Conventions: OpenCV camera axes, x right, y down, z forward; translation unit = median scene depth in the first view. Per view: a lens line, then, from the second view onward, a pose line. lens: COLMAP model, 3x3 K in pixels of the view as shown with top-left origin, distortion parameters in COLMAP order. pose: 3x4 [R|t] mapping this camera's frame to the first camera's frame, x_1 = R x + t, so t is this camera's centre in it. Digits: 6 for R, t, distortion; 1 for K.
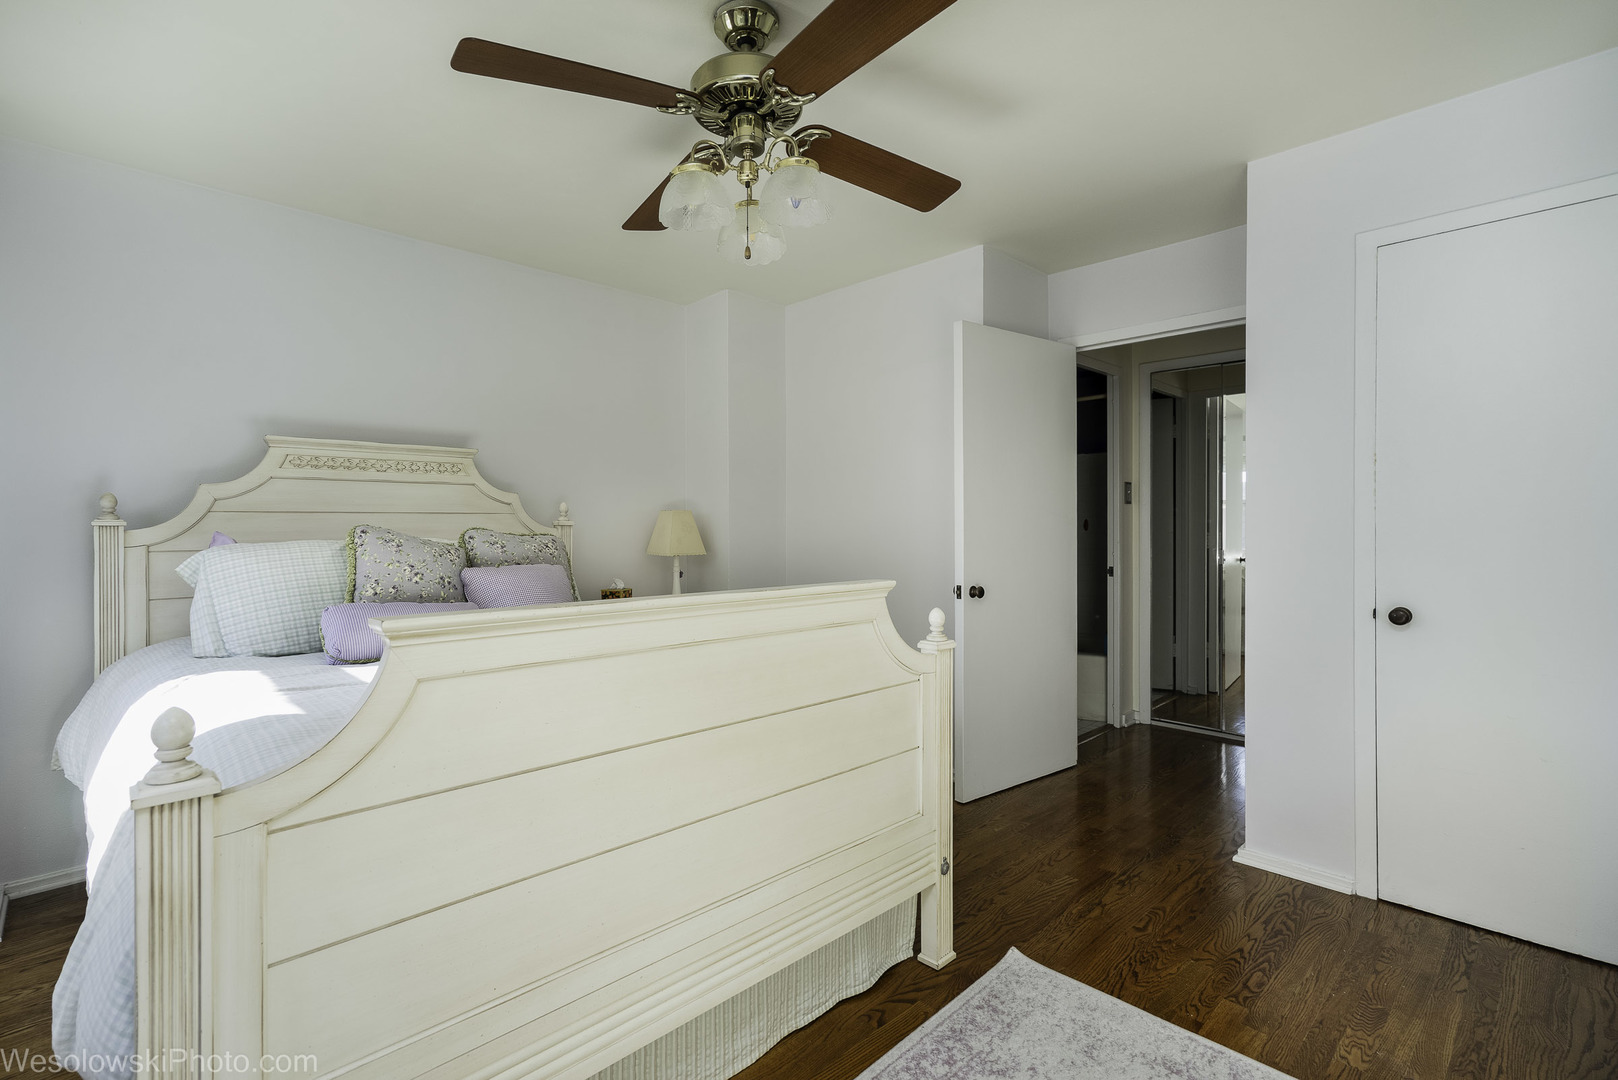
lens RADIAL K [[726.1, 0, 809.0], [0, 726.1, 540.0], [0, 0, 1]] dist [-0.010419, 0.009482]
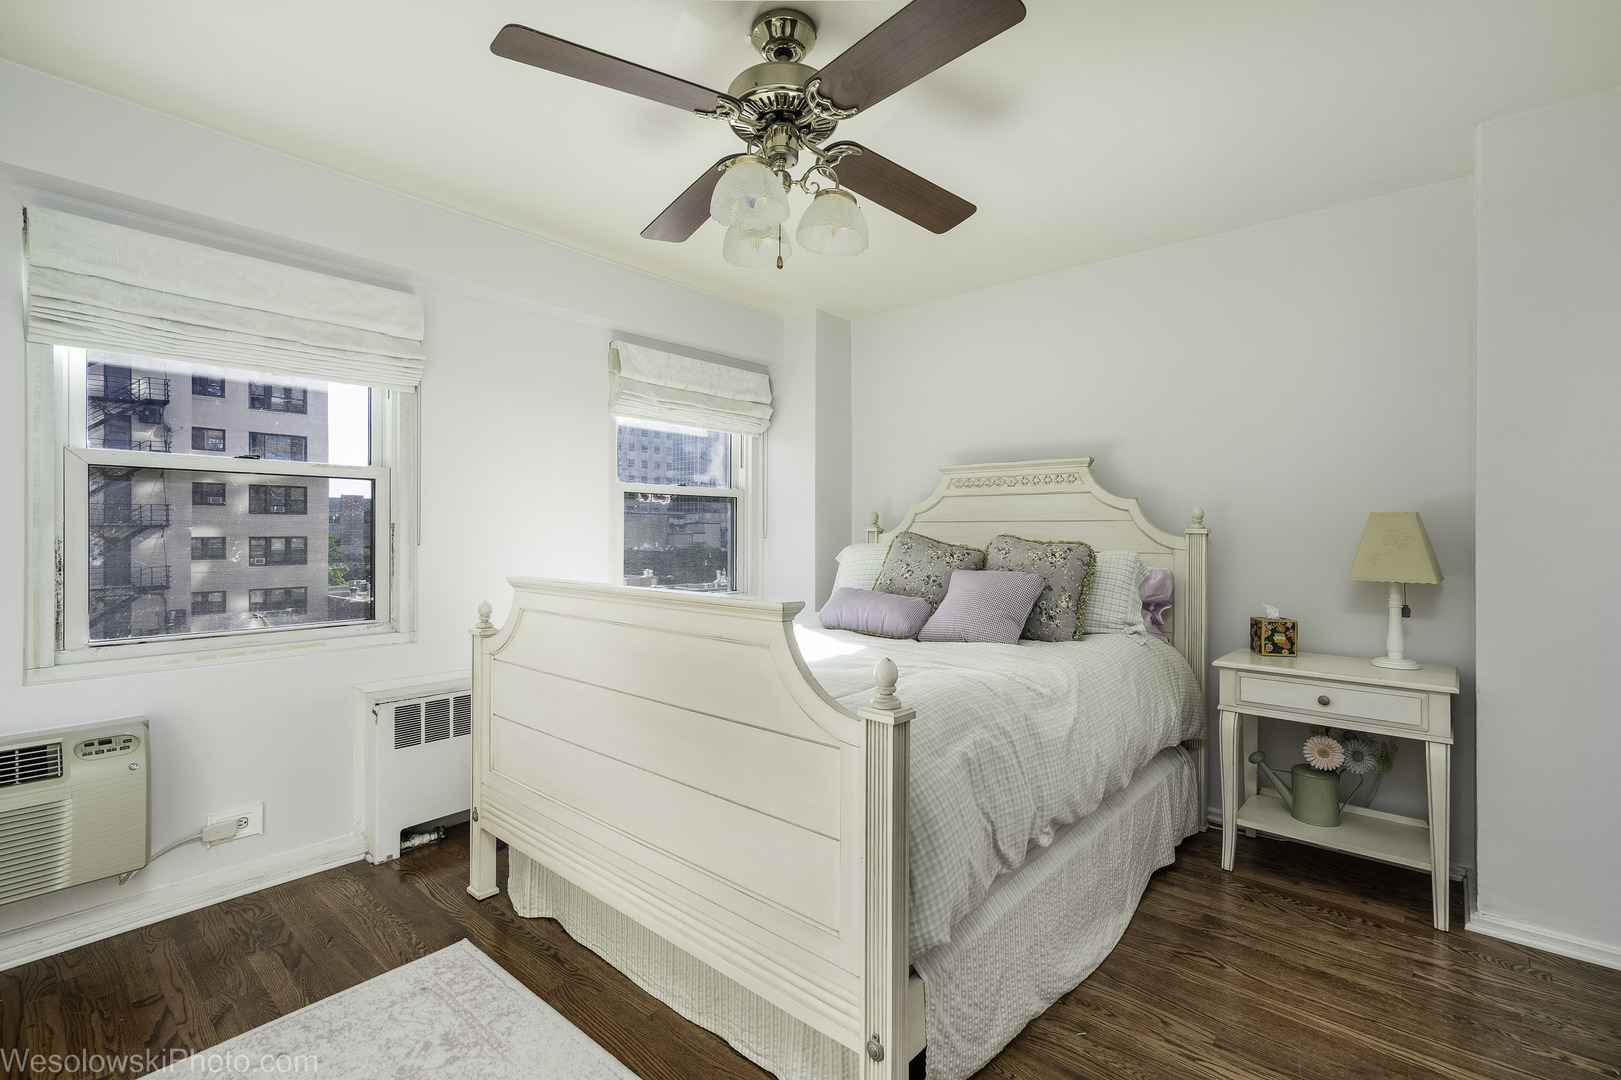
lens RADIAL K [[727.4, 0, 810.5], [0, 727.4, 540.0], [0, 0, 1]] dist [-0.010419, 0.009482]
pose [[0.099435, 0.017014, -0.994899, 0.662717], [-0.025630, 0.999566, 0.014532, -0.020004], [0.994714, 0.024054, 0.099827, 0.680414]]
